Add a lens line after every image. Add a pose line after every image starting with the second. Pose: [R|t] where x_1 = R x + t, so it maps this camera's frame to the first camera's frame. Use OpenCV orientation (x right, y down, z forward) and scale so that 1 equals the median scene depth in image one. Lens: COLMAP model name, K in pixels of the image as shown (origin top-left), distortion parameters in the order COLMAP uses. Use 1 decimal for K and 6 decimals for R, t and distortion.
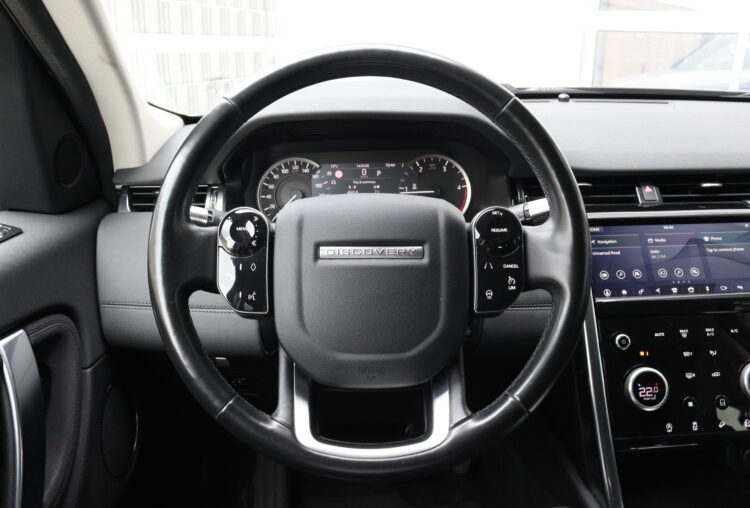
lens RADIAL K [[625.8, 0, 377.4], [0, 625.8, 250.1], [0, 0, 1]] dist [-0.152505, 0.116624]
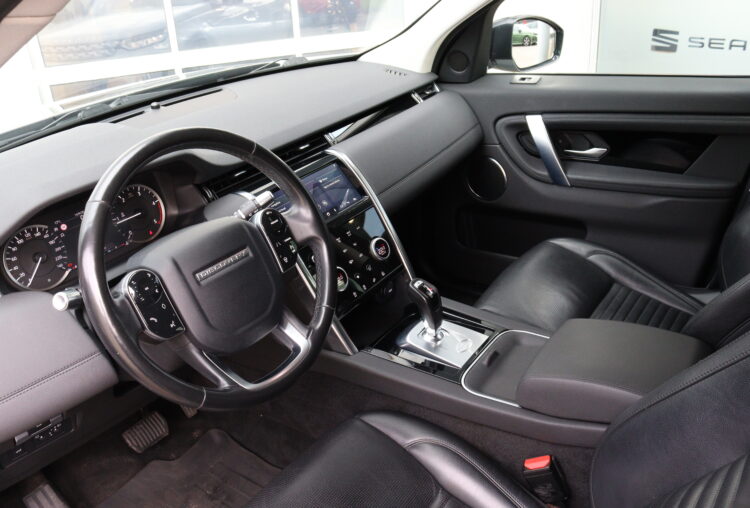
lens RADIAL K [[625.8, 0, 378.4], [0, 625.8, 253.9], [0, 0, 1]] dist [-0.152505, 0.116624]
pose [[0.616117, -0.385115, 0.687086, -0.581507], [0.309230, 0.920548, 0.238681, -0.190855], [-0.724414, 0.065412, 0.686254, -0.241680]]
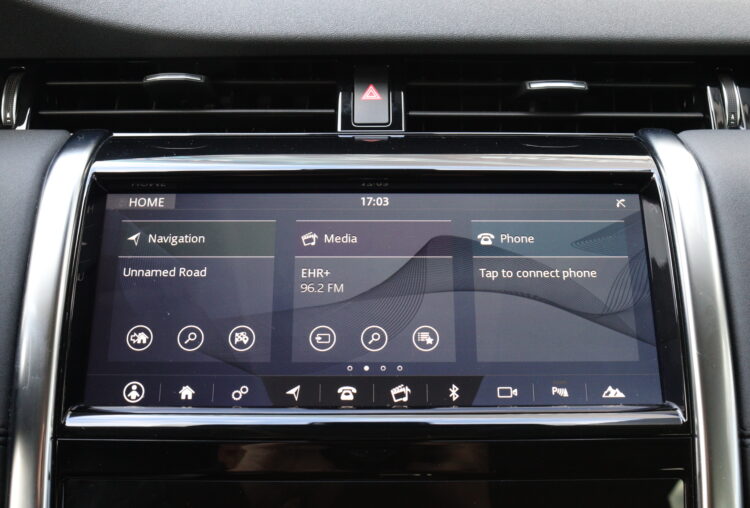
lens RADIAL K [[889.0, 0, 370.4], [0, 889.0, 254.4], [0, 0, 1]] dist [-0.074469, 0.000000]
pose [[0.999164, 0.030994, -0.026672, 0.497650], [-0.029792, 0.998571, 0.044369, -0.030300], [0.028009, -0.043538, 0.998659, 0.506328]]
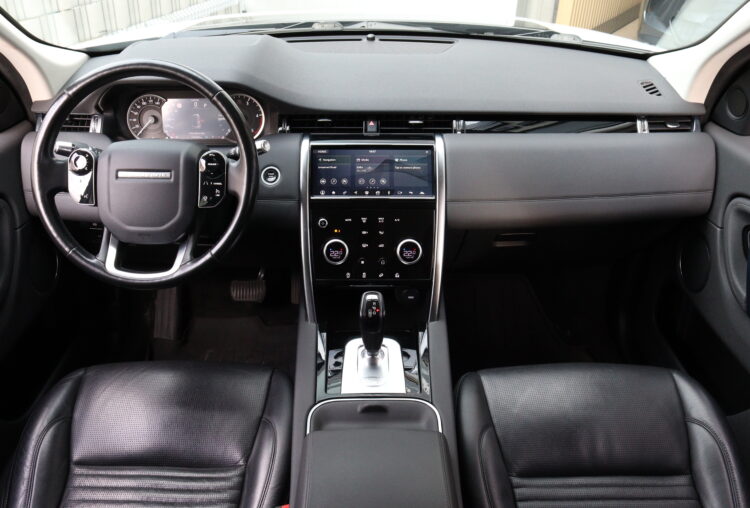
lens RADIAL K [[625.8, 0, 374.5], [0, 625.8, 250.6], [0, 0, 1]] dist [-0.152505, 0.116624]
pose [[0.999312, 0.036381, -0.007237, 0.511697], [-0.033694, 0.971867, 0.233109, -0.165380], [0.015514, -0.232704, 0.972424, -0.619551]]
